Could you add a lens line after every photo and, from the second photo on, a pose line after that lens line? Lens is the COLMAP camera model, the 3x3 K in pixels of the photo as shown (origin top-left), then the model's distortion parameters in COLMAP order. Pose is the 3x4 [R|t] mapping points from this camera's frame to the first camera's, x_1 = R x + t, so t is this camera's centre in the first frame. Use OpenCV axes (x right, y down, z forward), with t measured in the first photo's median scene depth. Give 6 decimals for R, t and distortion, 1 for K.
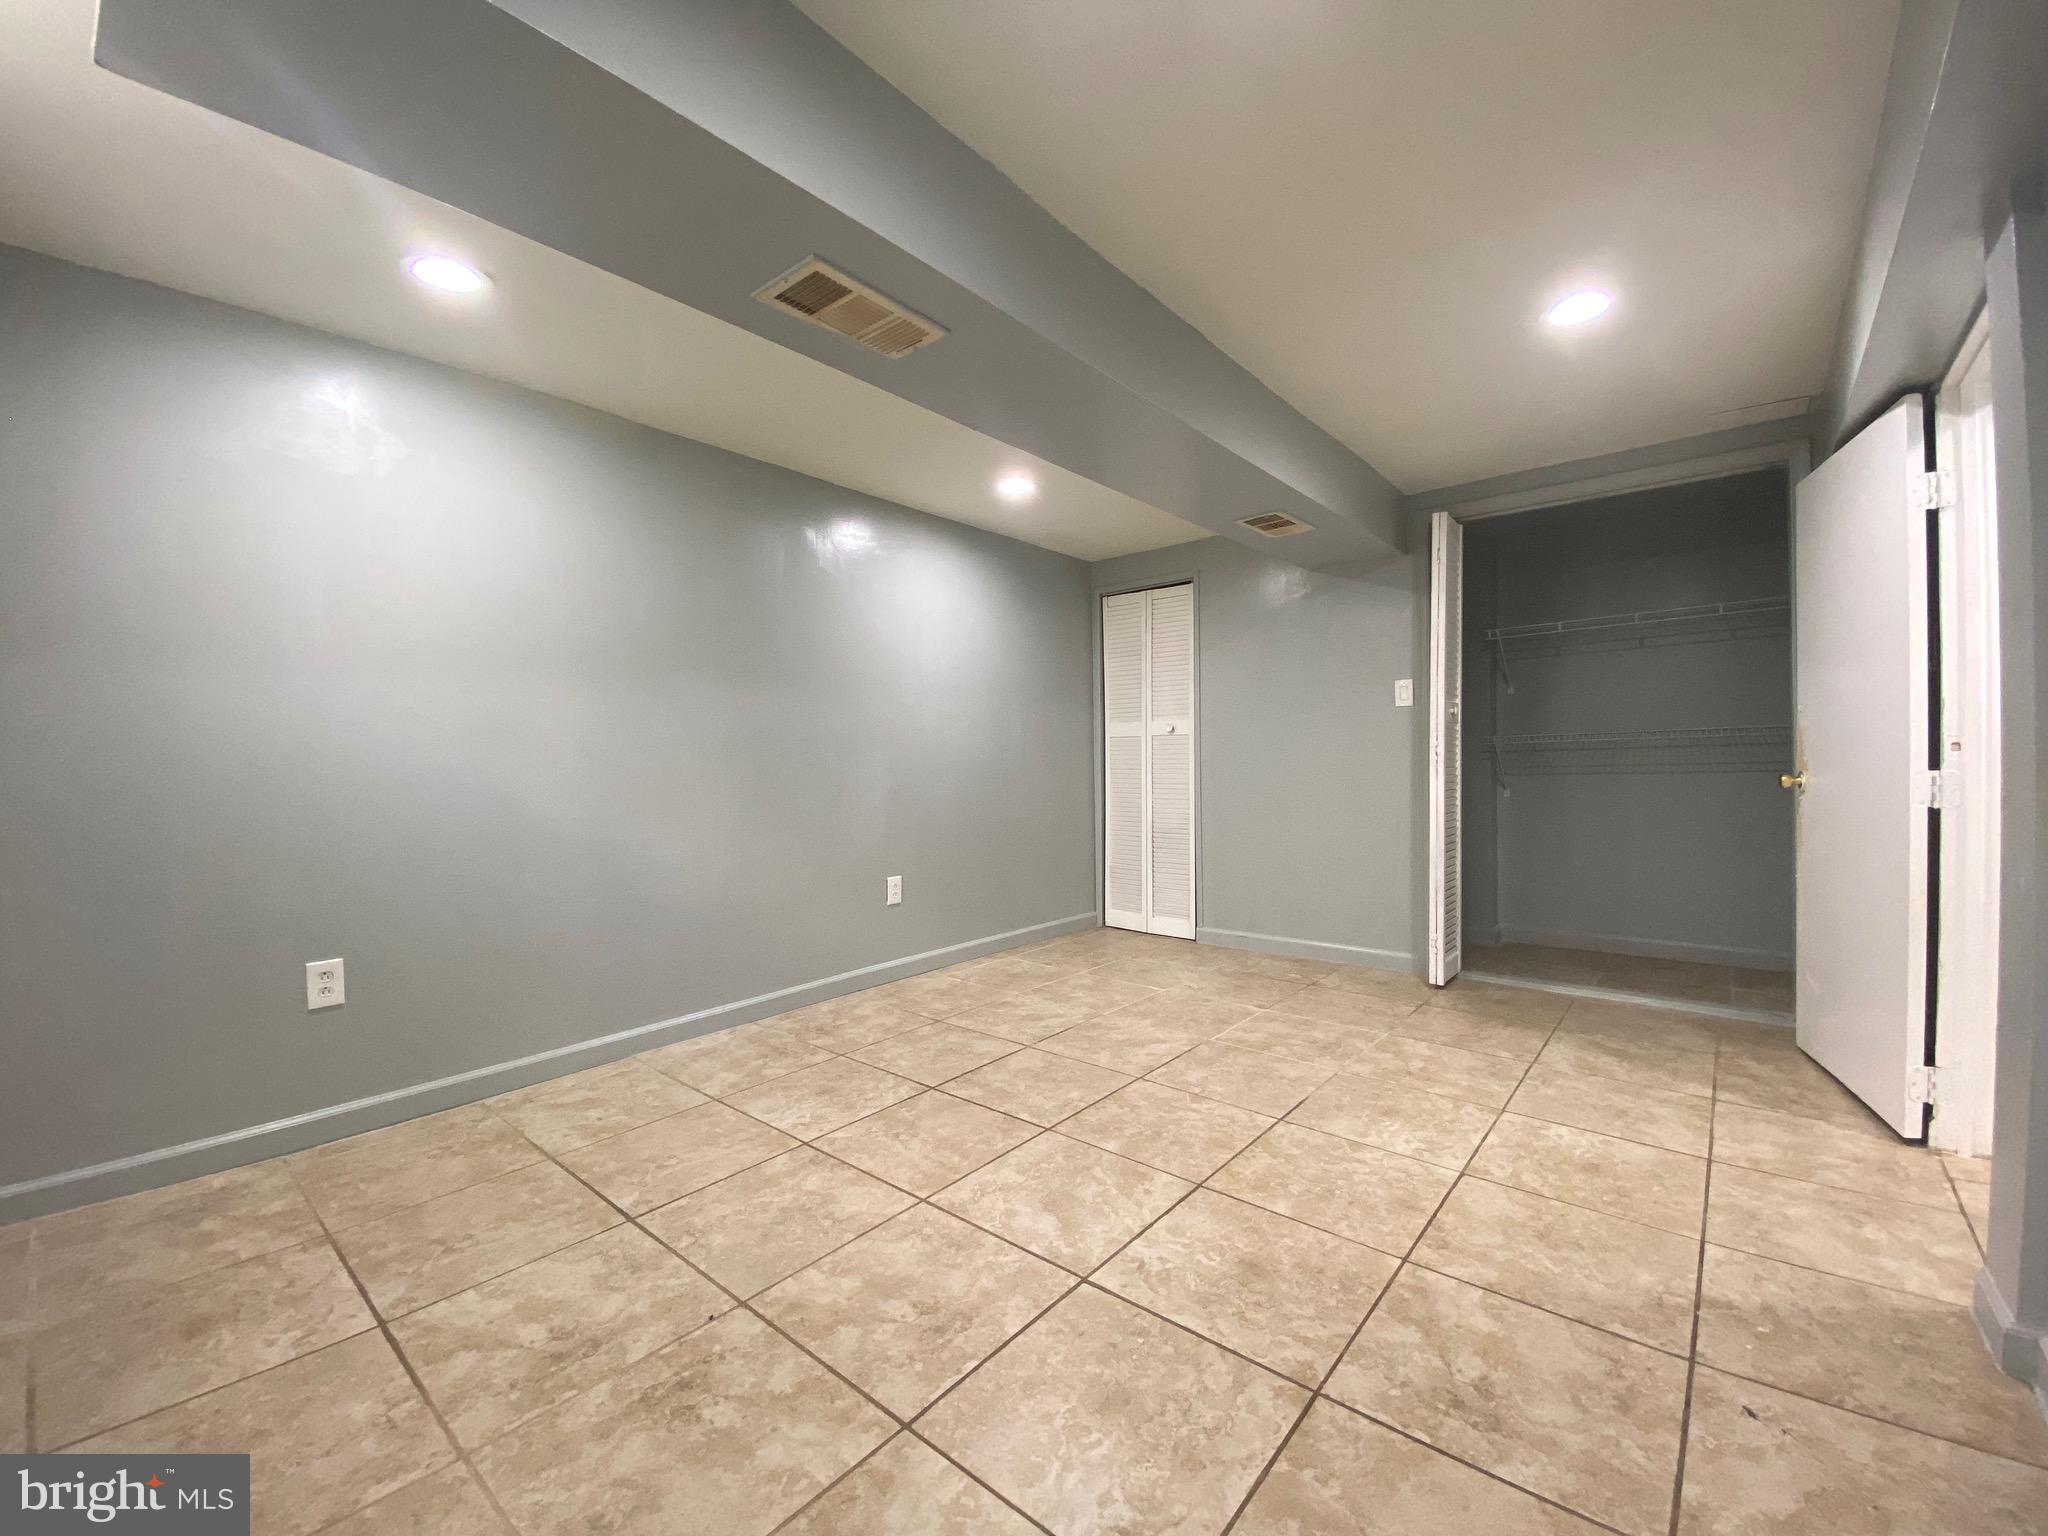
lens RADIAL K [[831.0, 0, 1019.1], [0, 831.0, 760.9], [0, 0, 1]] dist [0.039561, -0.029510]
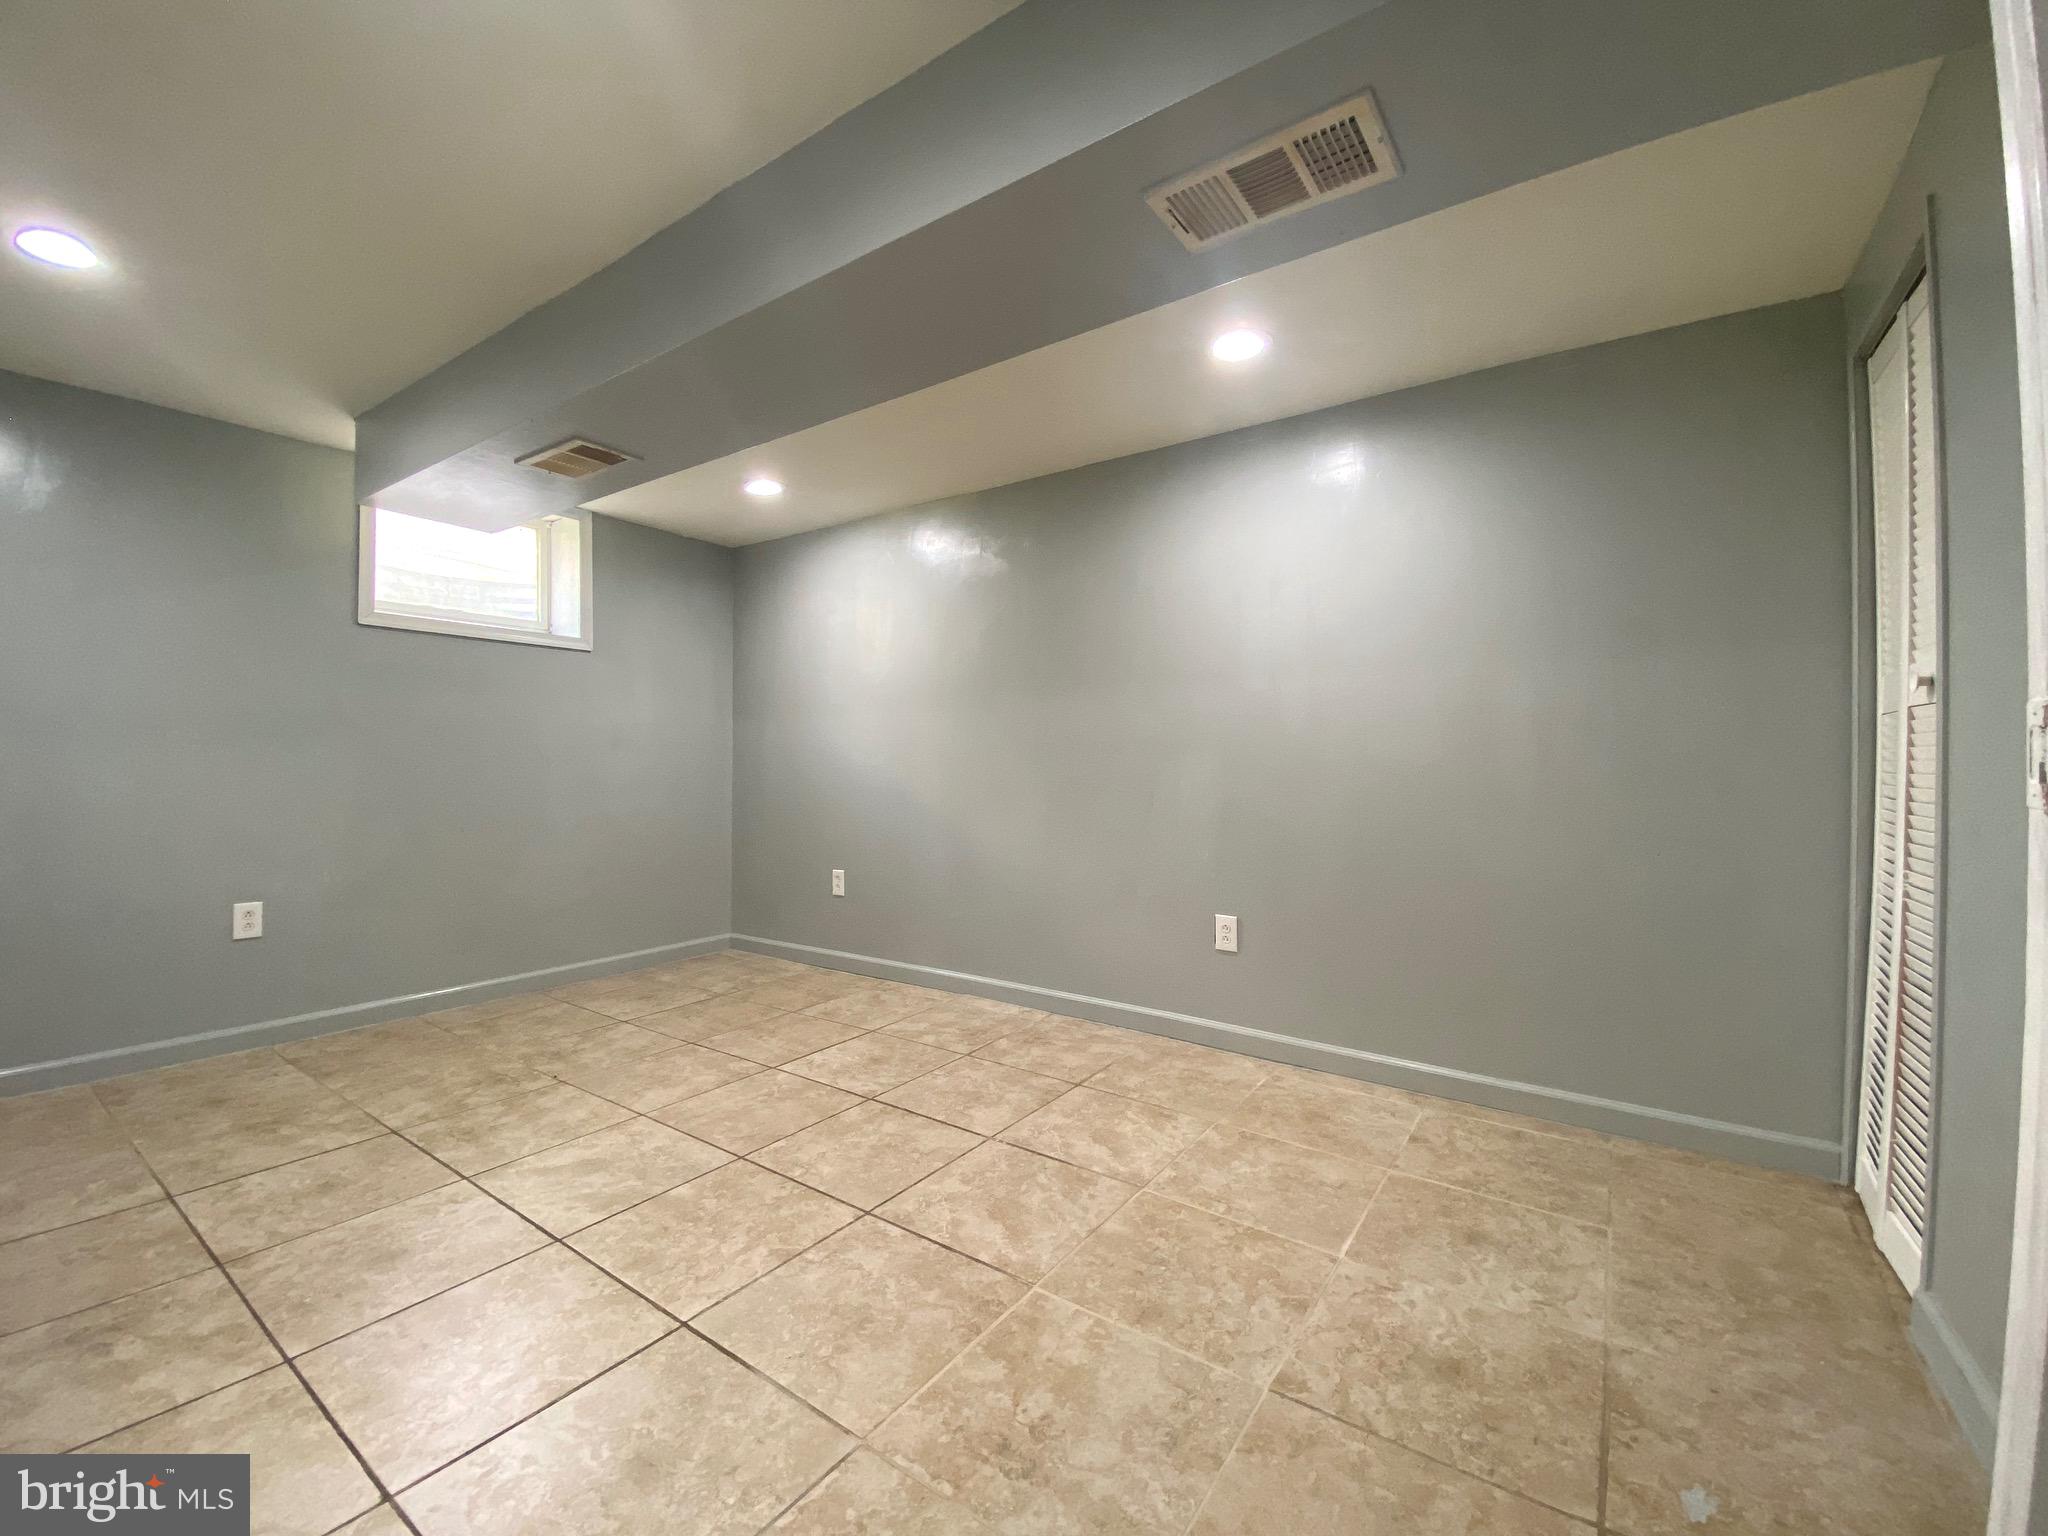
lens RADIAL K [[831.0, 0, 1019.1], [0, 831.0, 760.9], [0, 0, 1]] dist [0.039561, -0.029510]
pose [[0.093018, 0.020547, -0.995452, 0.853757], [-0.000816, 0.999788, 0.020560, -0.032154], [0.995664, -0.001101, 0.093015, 1.027675]]
